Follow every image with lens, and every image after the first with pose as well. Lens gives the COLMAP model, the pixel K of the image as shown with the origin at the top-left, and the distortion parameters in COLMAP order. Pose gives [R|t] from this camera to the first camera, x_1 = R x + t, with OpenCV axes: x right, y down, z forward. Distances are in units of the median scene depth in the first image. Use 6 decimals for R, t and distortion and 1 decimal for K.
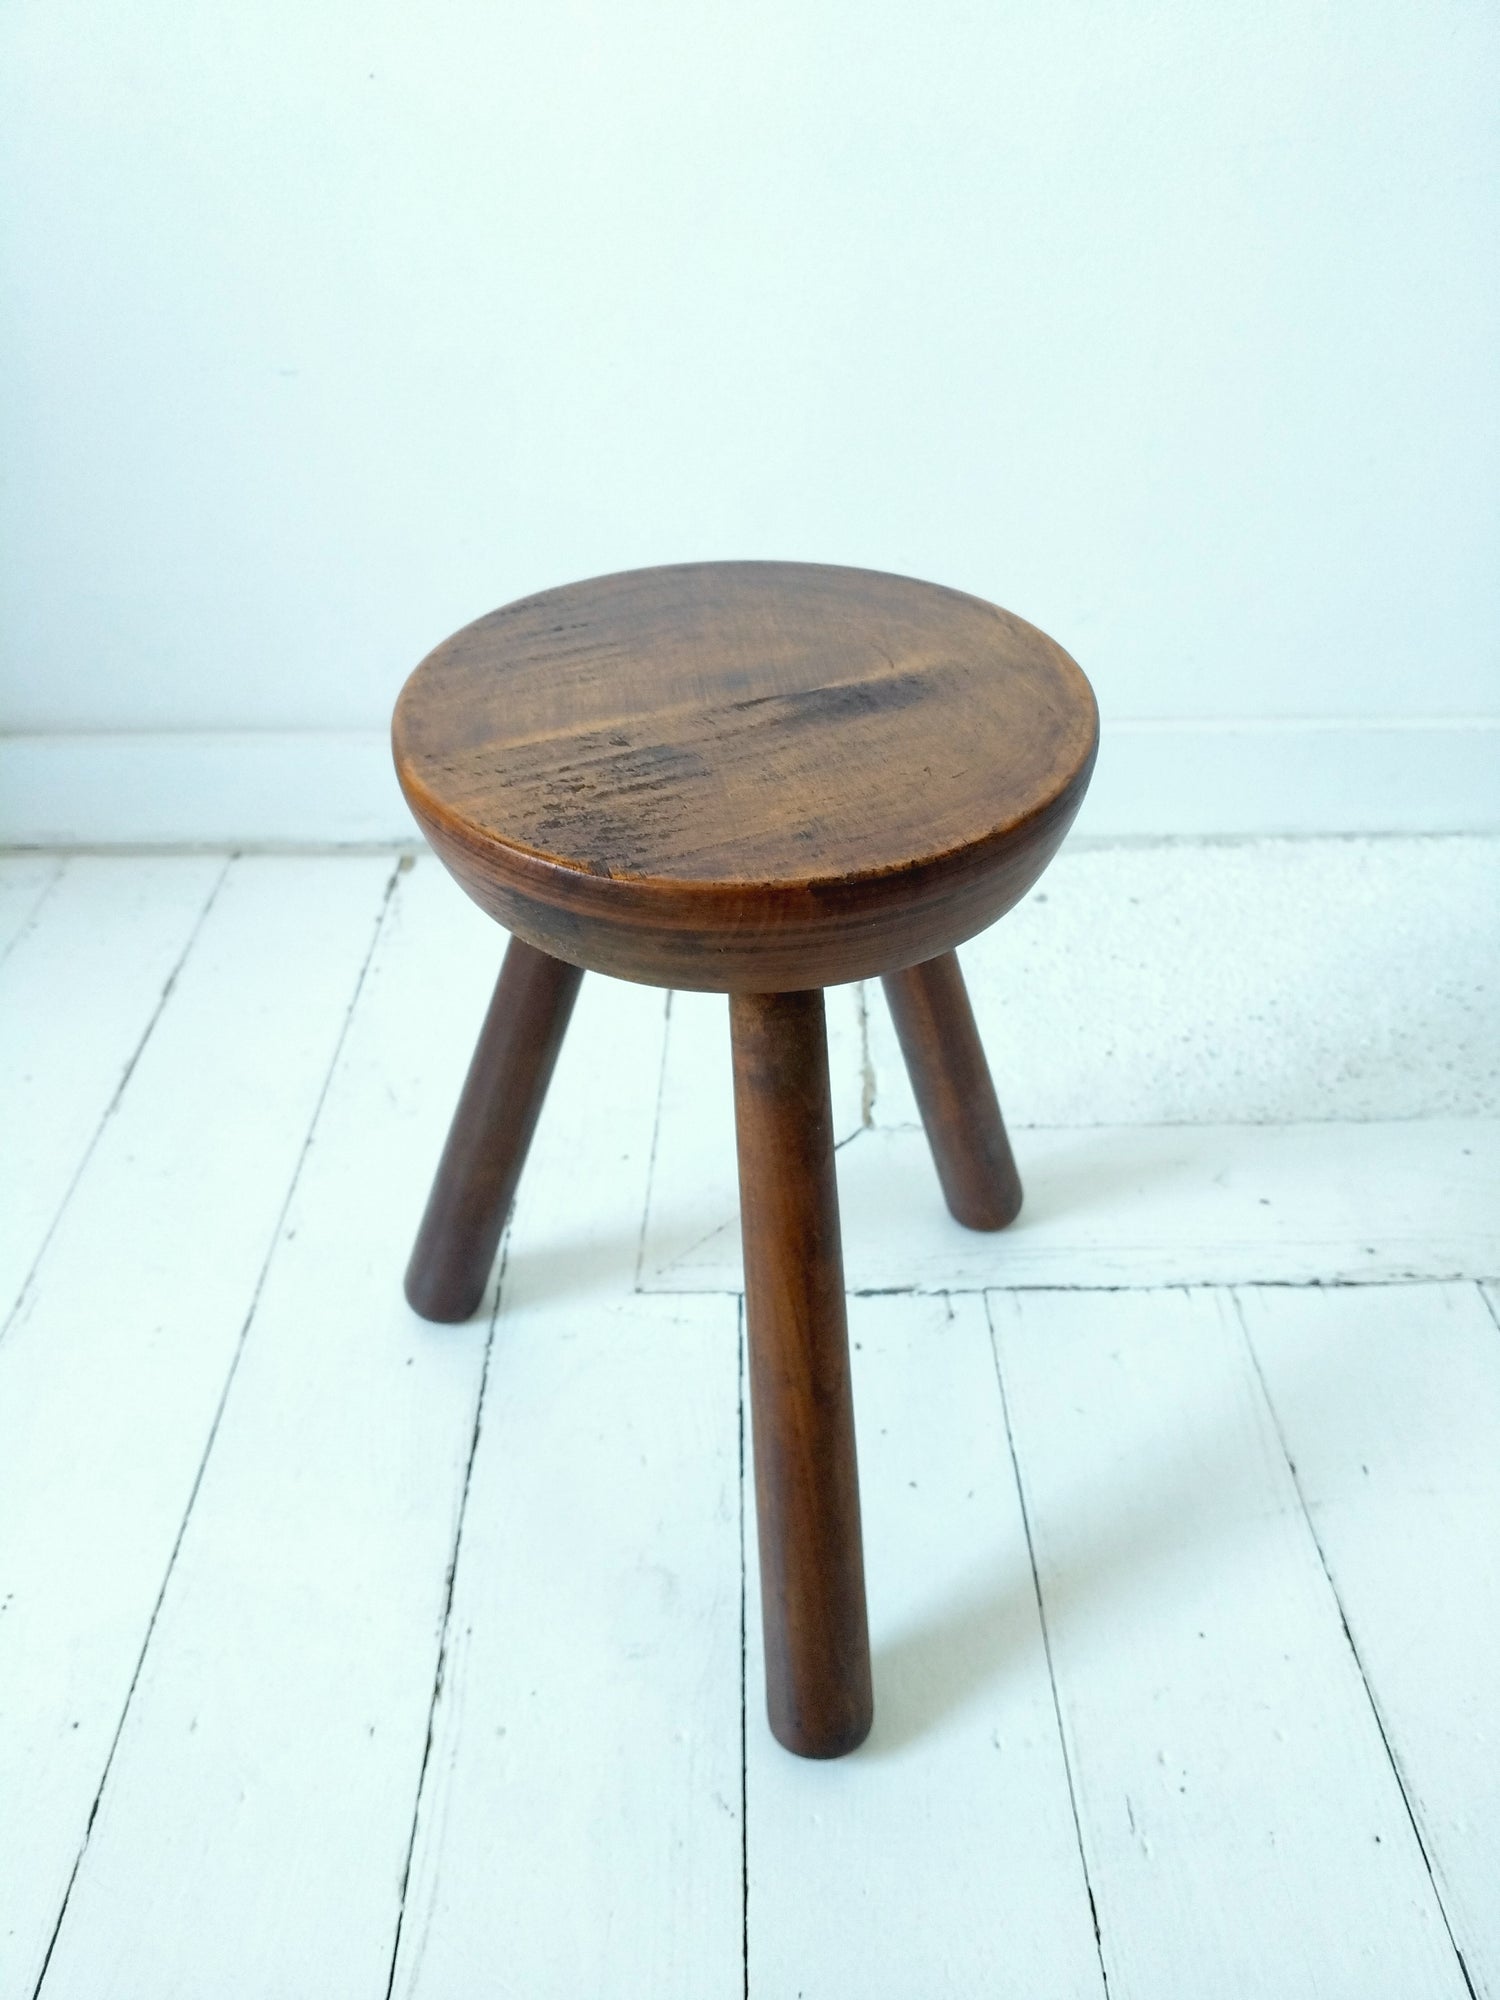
lens RADIAL K [[1558.7, 0, 742.4], [0, 1558.7, 1013.6], [0, 0, 1]] dist [0.031840, -0.099010]
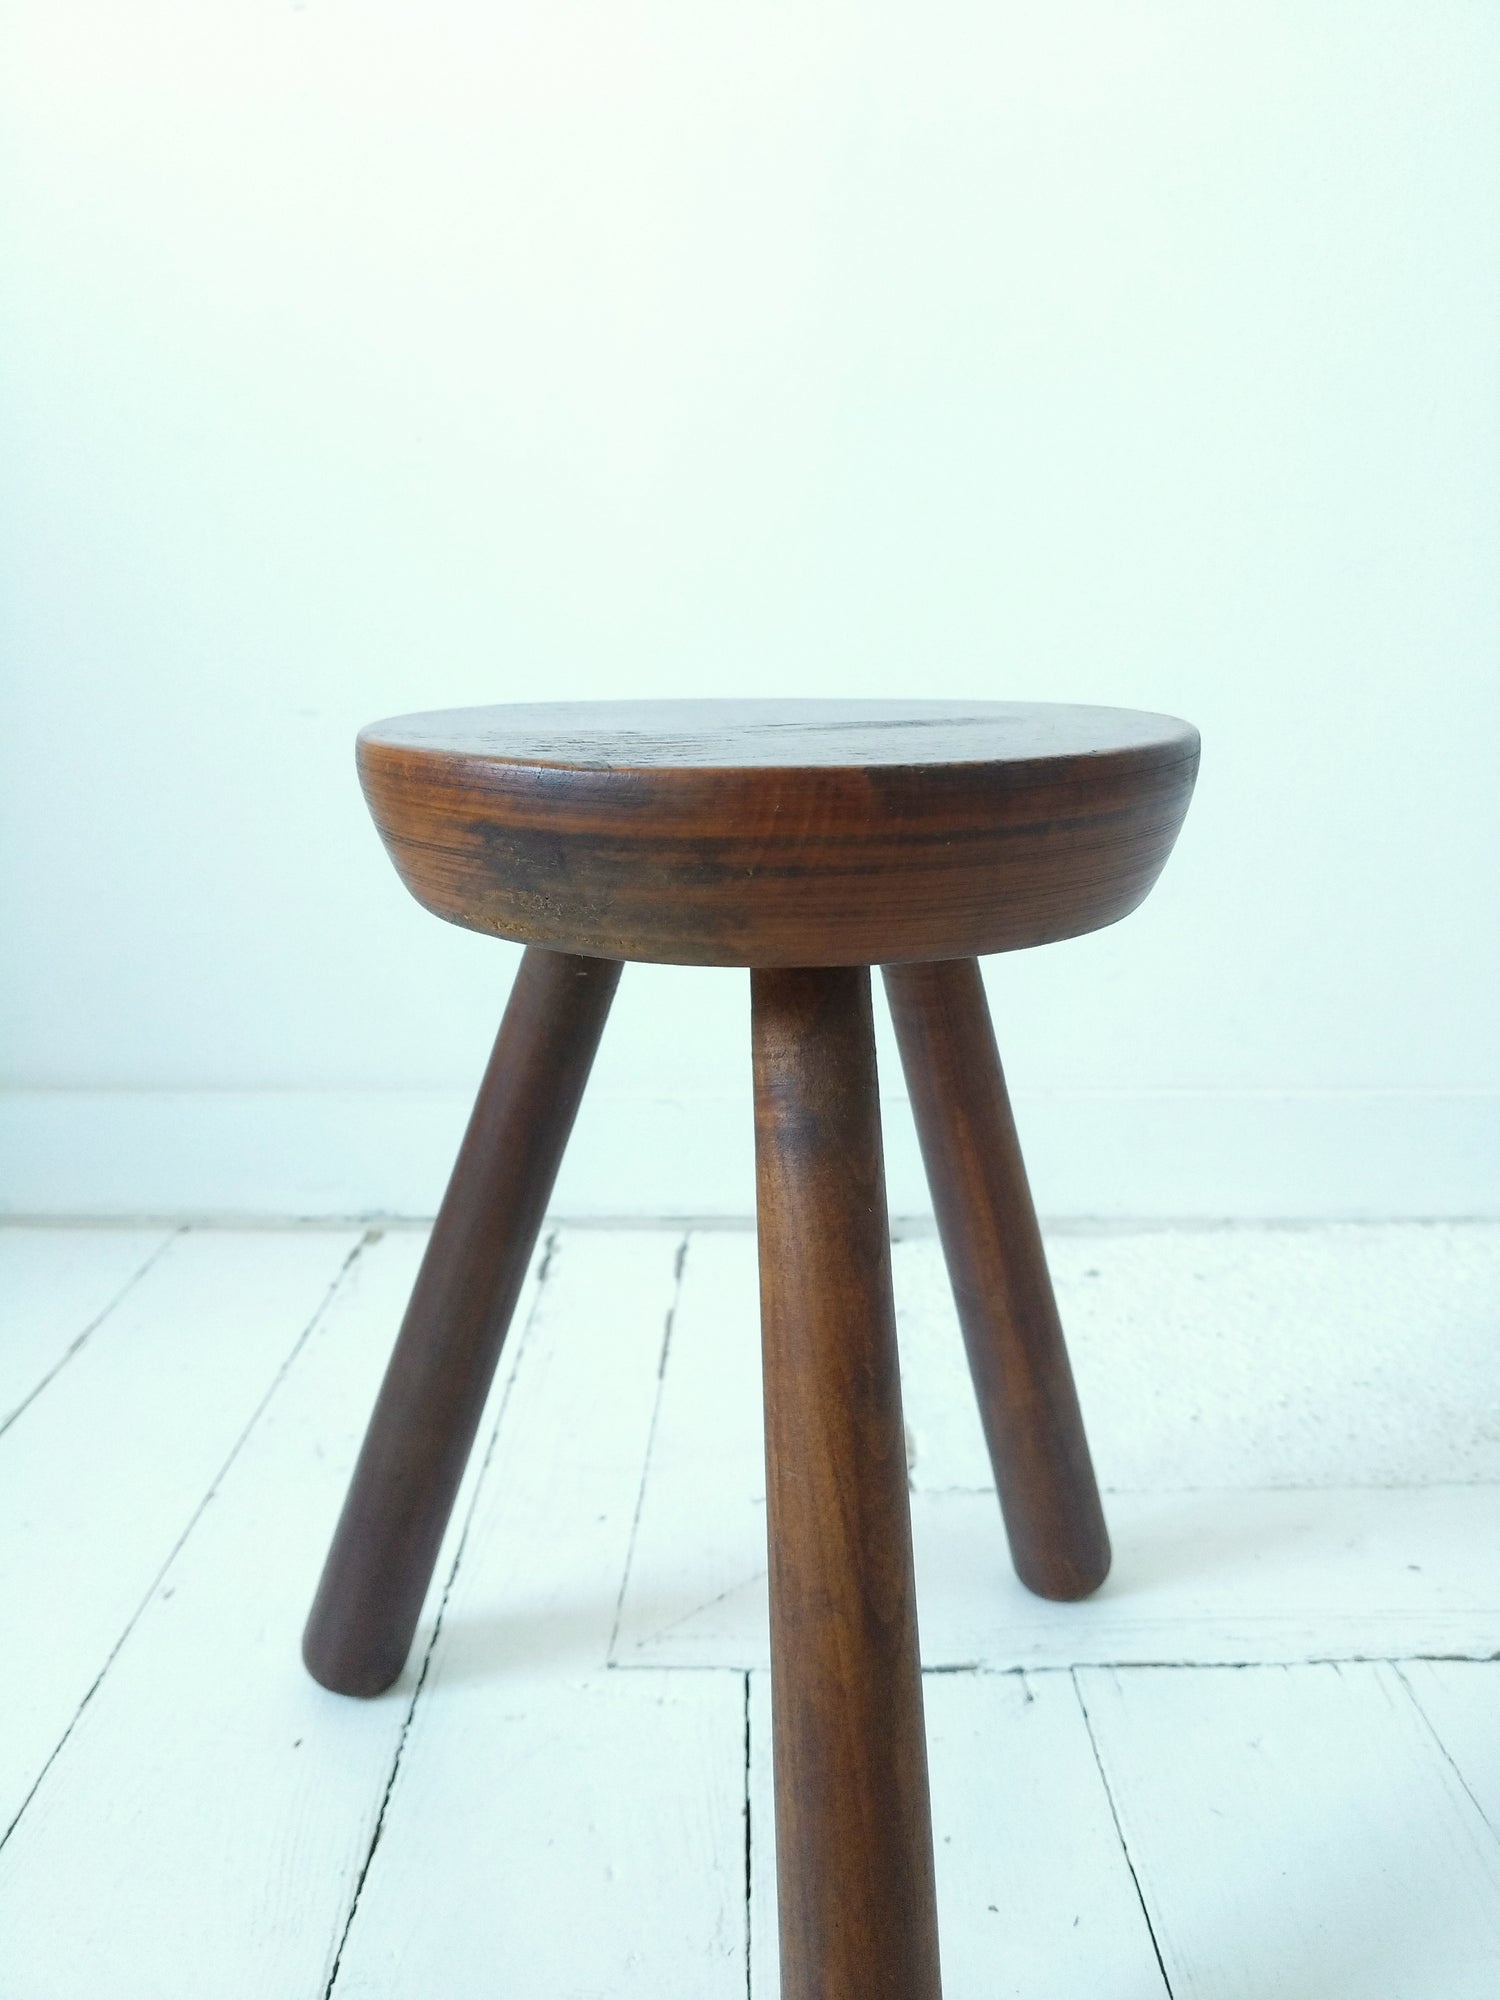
lens RADIAL K [[1558.7, 0, 753.2], [0, 1558.7, 1010.5], [0, 0, 1]] dist [0.031840, -0.099010]
pose [[0.999807, 0.019075, 0.004626, -0.008023], [-0.015803, 0.922076, -0.386685, 0.178524], [-0.011642, 0.386537, 0.922200, 0.181118]]
